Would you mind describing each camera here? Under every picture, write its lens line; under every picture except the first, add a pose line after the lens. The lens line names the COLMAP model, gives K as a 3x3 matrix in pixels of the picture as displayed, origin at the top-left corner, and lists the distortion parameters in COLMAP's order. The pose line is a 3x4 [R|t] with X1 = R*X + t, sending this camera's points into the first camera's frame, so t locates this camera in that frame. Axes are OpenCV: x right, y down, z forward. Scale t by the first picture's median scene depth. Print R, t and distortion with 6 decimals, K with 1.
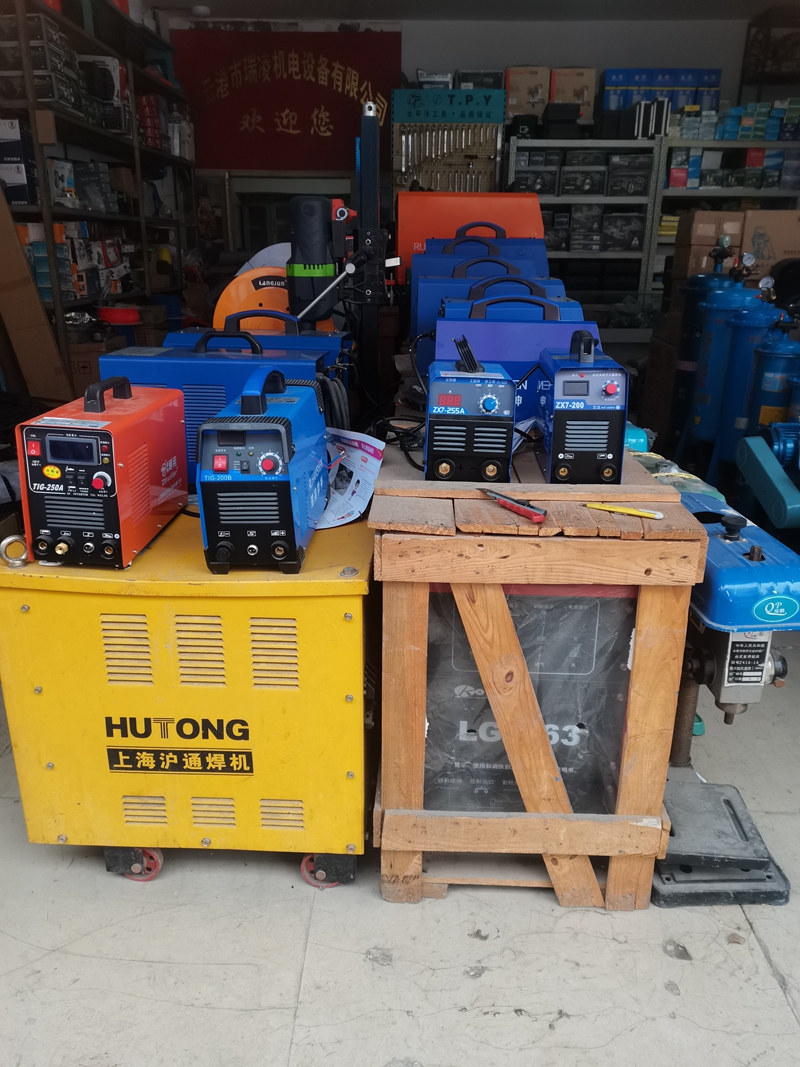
lens RADIAL K [[808.7, 0, 402.4], [0, 808.7, 534.6], [0, 0, 1]] dist [0.033017, -0.021989]
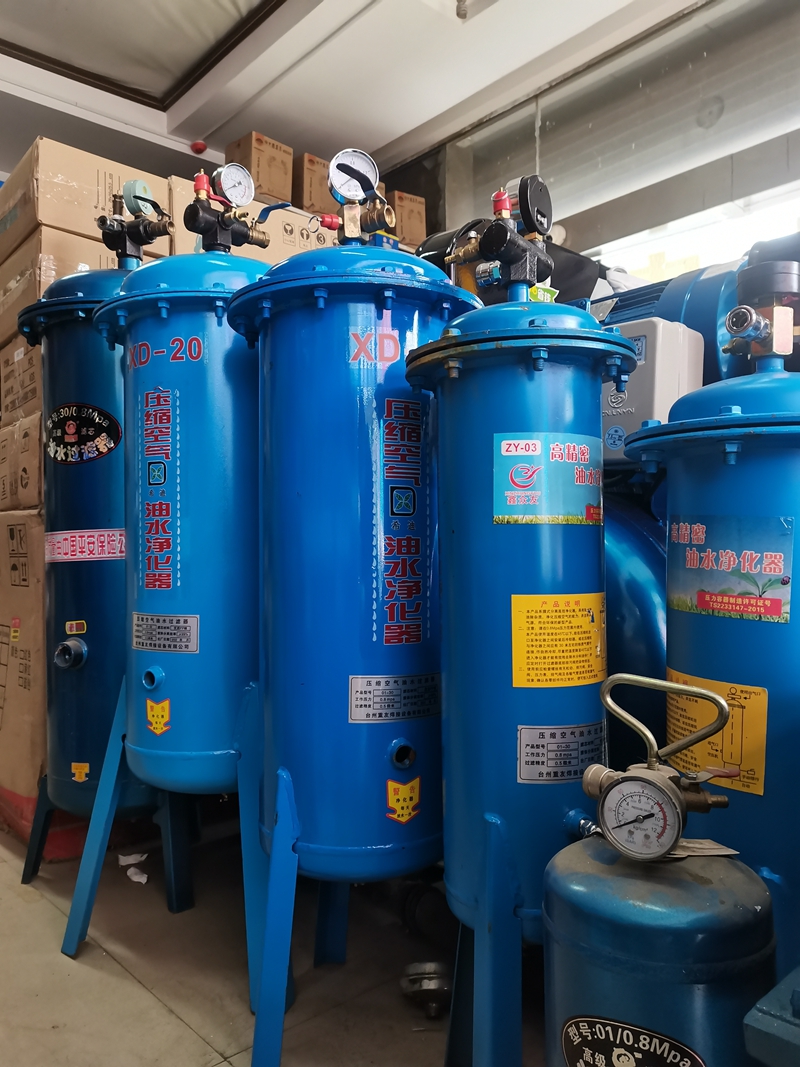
lens RADIAL K [[808.7, 0, 400.2], [0, 808.7, 536.2], [0, 0, 1]] dist [0.033017, -0.021989]
pose [[0.735625, -0.007600, 0.677347, 0.241237], [0.242602, 0.936564, -0.252966, -0.108846], [-0.632456, 0.350414, 0.690803, 0.741404]]
